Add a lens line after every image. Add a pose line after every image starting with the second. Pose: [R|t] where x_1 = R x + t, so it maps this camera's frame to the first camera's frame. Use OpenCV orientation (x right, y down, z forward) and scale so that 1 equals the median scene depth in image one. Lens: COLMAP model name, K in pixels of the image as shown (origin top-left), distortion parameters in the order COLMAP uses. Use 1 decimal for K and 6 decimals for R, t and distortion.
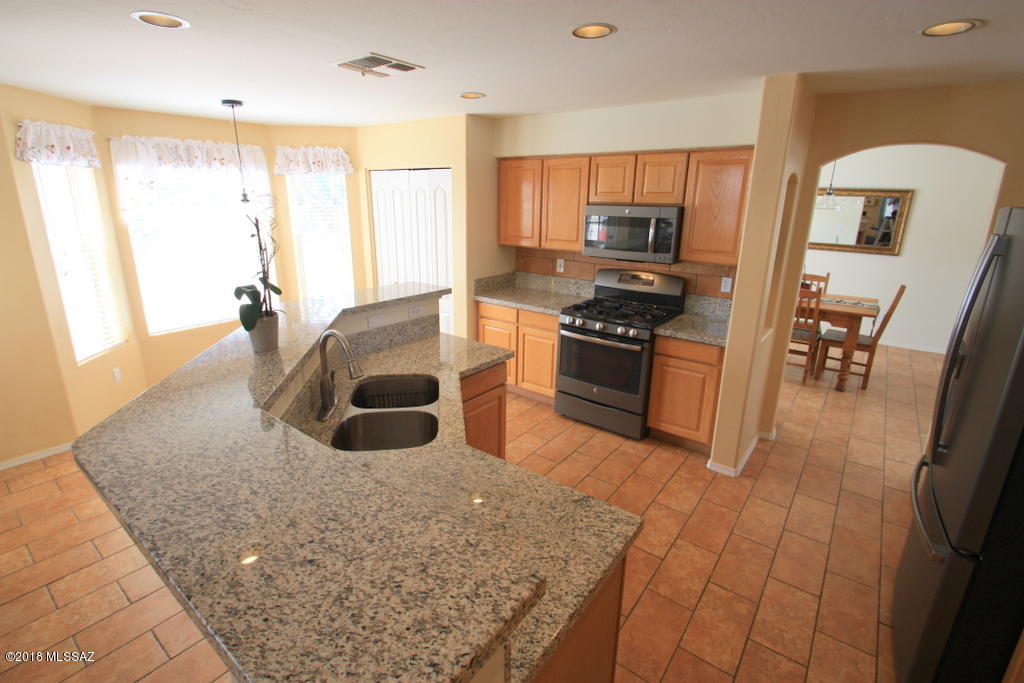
lens RADIAL K [[474.6, 0, 498.7], [0, 474.6, 332.2], [0, 0, 1]] dist [-0.000670, -0.008878]
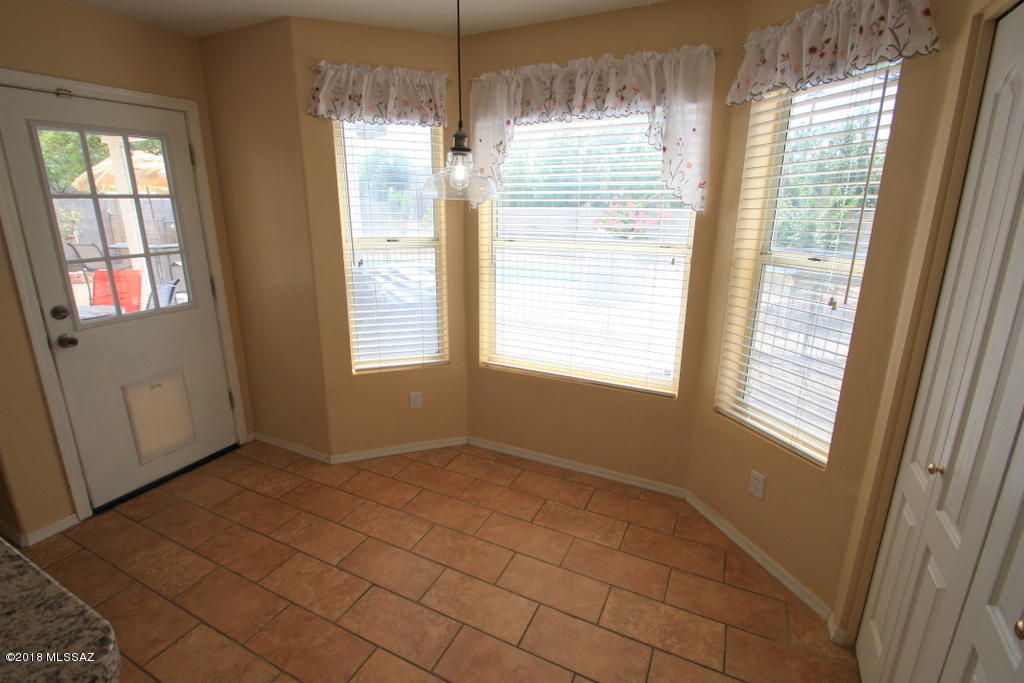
lens RADIAL K [[474.6, 0, 507.1], [0, 474.6, 335.2], [0, 0, 1]] dist [-0.000670, -0.008878]
pose [[0.205604, 0.248007, -0.946689, -0.076272], [-0.275214, 0.942969, 0.187261, -0.225321], [0.939140, 0.222041, 0.262133, 1.036730]]
